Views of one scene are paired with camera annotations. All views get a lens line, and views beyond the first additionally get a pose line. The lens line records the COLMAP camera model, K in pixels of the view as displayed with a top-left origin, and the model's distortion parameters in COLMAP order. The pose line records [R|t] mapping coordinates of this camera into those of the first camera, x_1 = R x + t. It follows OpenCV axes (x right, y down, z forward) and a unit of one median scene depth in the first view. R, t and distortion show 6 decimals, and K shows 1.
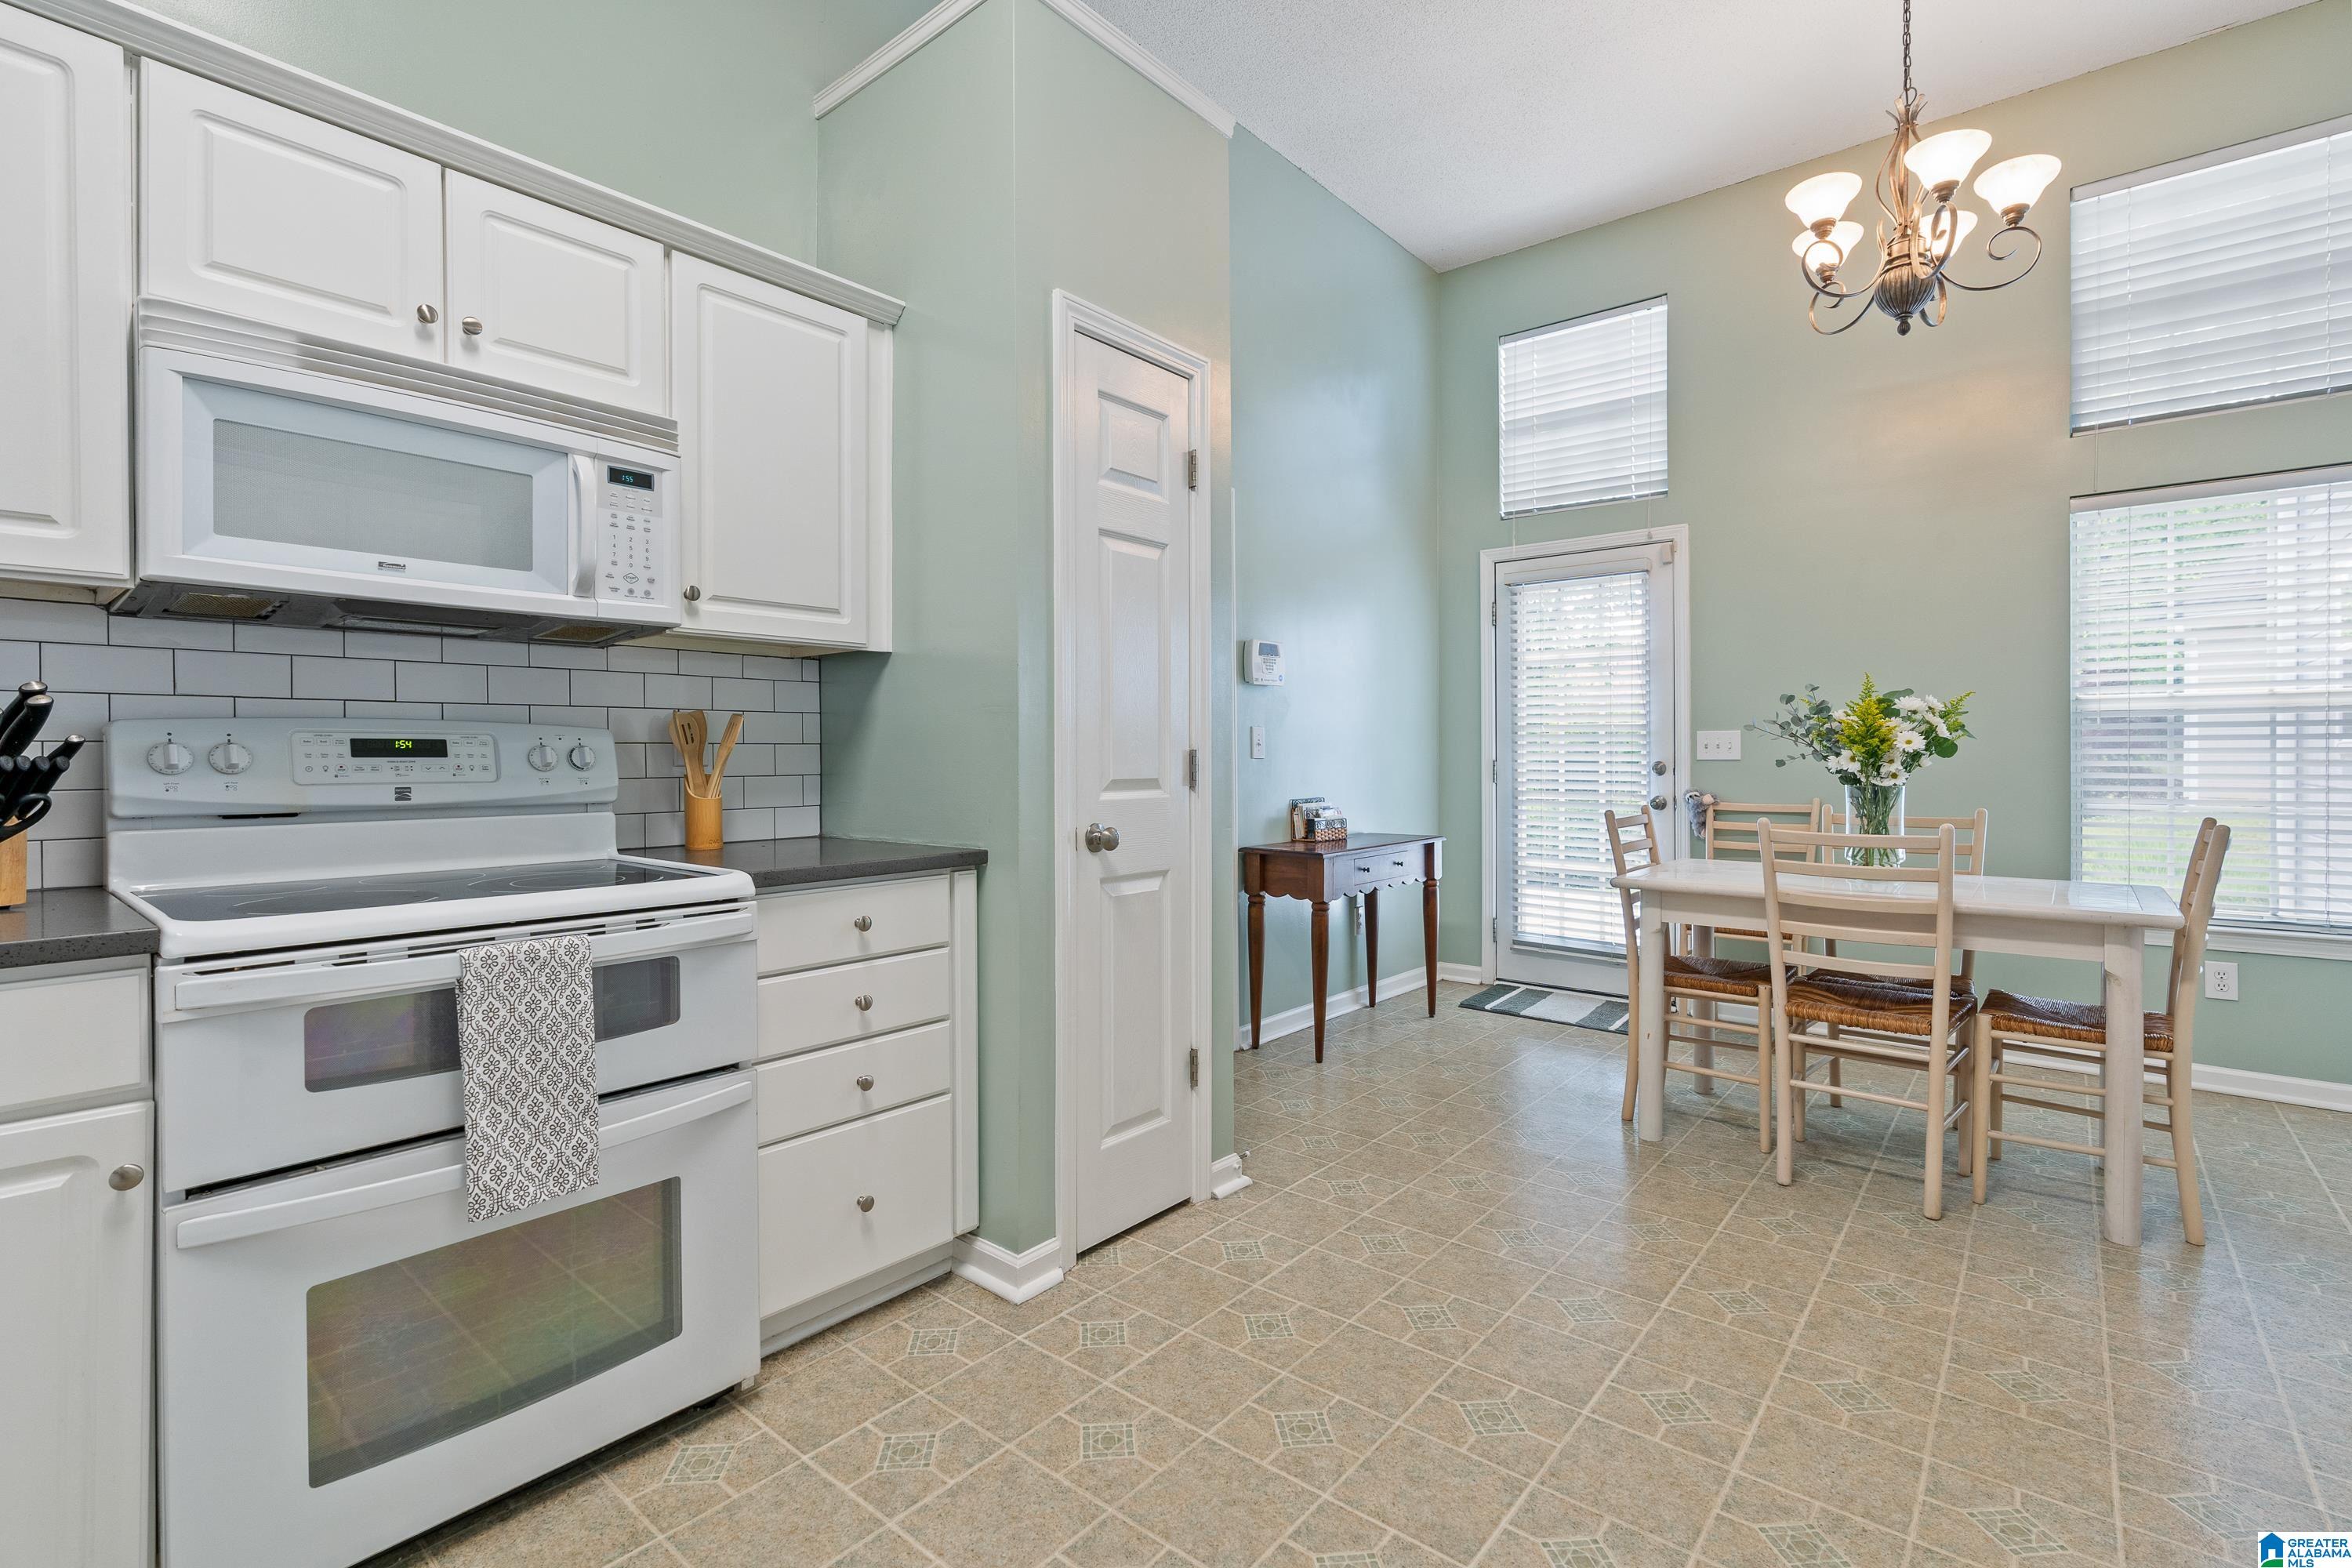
lens RADIAL K [[1070.4, 0, 1165.6], [0, 1070.4, 800.3], [0, 0, 1]] dist [-0.011827, 0.000253]
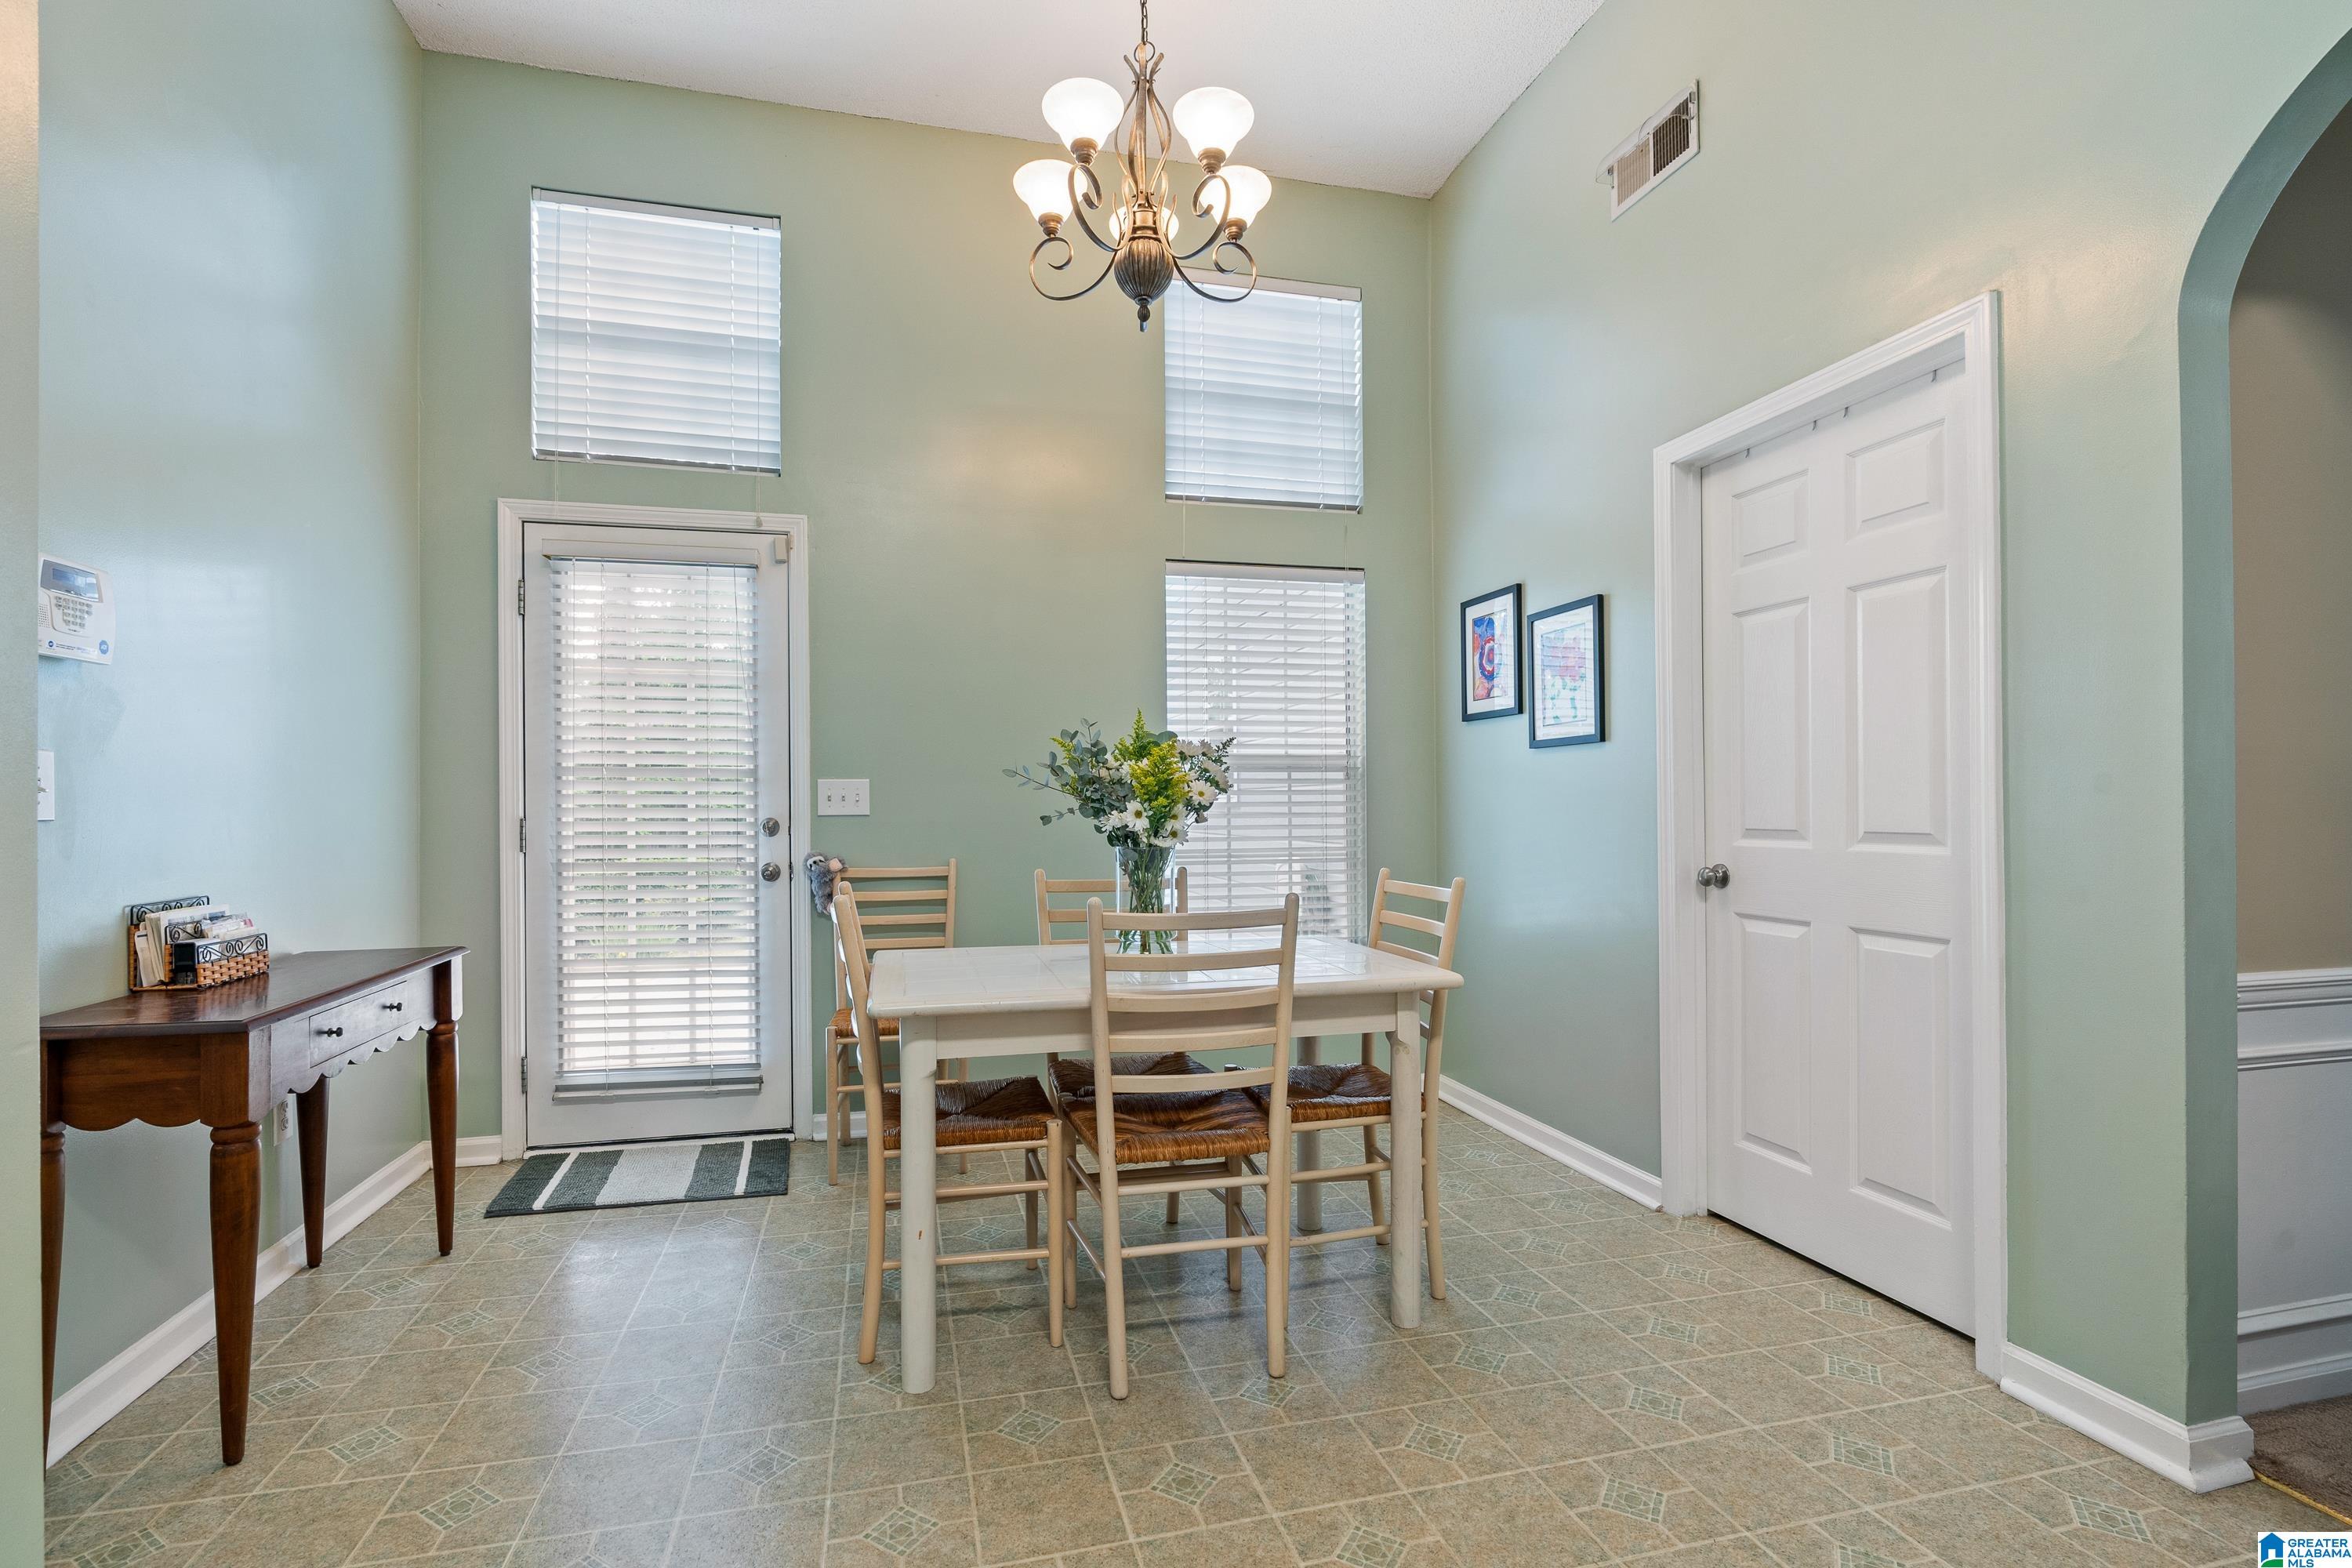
lens RADIAL K [[1070.4, 0, 1165.6], [0, 1070.4, 800.3], [0, 0, 1]] dist [-0.011827, 0.000253]
pose [[0.578895, 0.003991, 0.815393, 0.000563], [0.037084, 0.998824, -0.031217, -0.015182], [-0.814559, 0.048309, 0.578066, 0.337506]]
